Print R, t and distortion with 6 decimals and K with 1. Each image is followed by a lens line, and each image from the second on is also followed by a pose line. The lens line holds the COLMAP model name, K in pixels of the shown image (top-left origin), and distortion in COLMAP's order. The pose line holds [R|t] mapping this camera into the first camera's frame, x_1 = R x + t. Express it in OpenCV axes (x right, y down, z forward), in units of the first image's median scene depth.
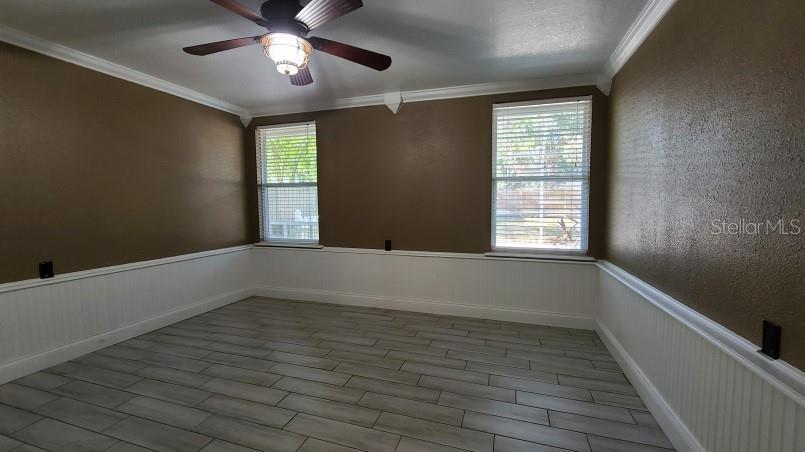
lens RADIAL K [[330.2, 0, 401.7], [0, 330.2, 225.2], [0, 0, 1]] dist [-0.000466, -0.000301]
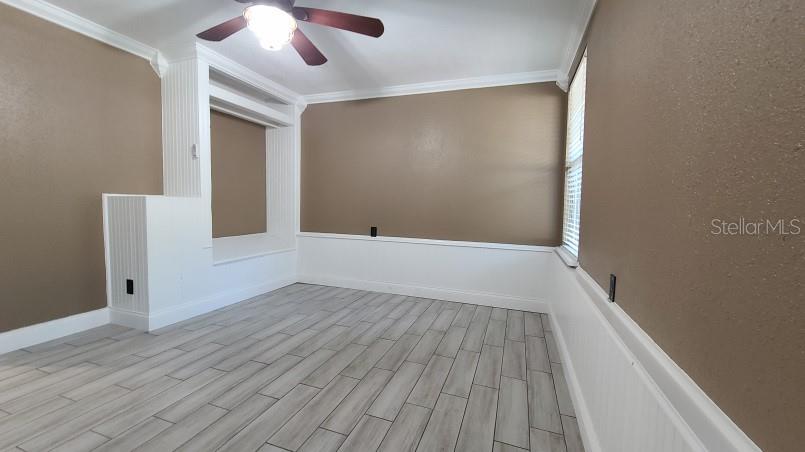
lens RADIAL K [[330.2, 0, 402.1], [0, 330.2, 225.3], [0, 0, 1]] dist [-0.000466, -0.000301]
pose [[-0.026567, 0.069540, -0.997225, 0.504251], [-0.086672, 0.993661, 0.071600, -0.024810], [0.995883, 0.088334, -0.020371, 1.090374]]
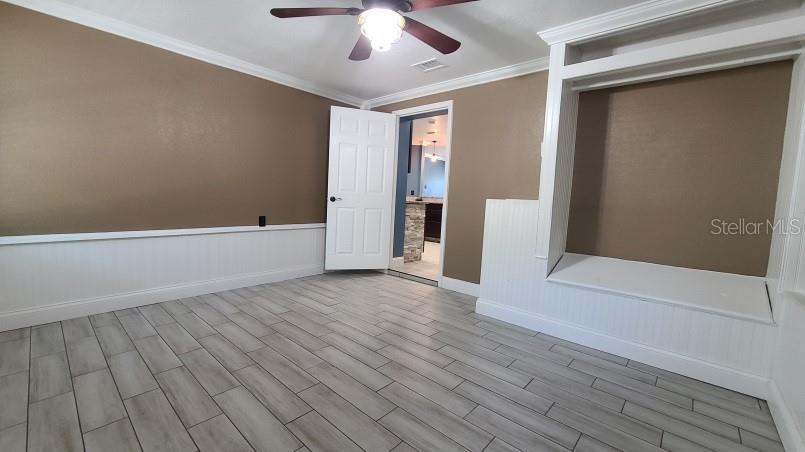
lens RADIAL K [[330.2, 0, 400.6], [0, 330.2, 225.6], [0, 0, 1]] dist [-0.000466, -0.000301]
pose [[-0.913117, -0.068563, 0.401891, -0.640052], [-0.012696, 0.990062, 0.140060, -0.041358], [-0.407500, 0.122788, -0.904912, 1.479452]]
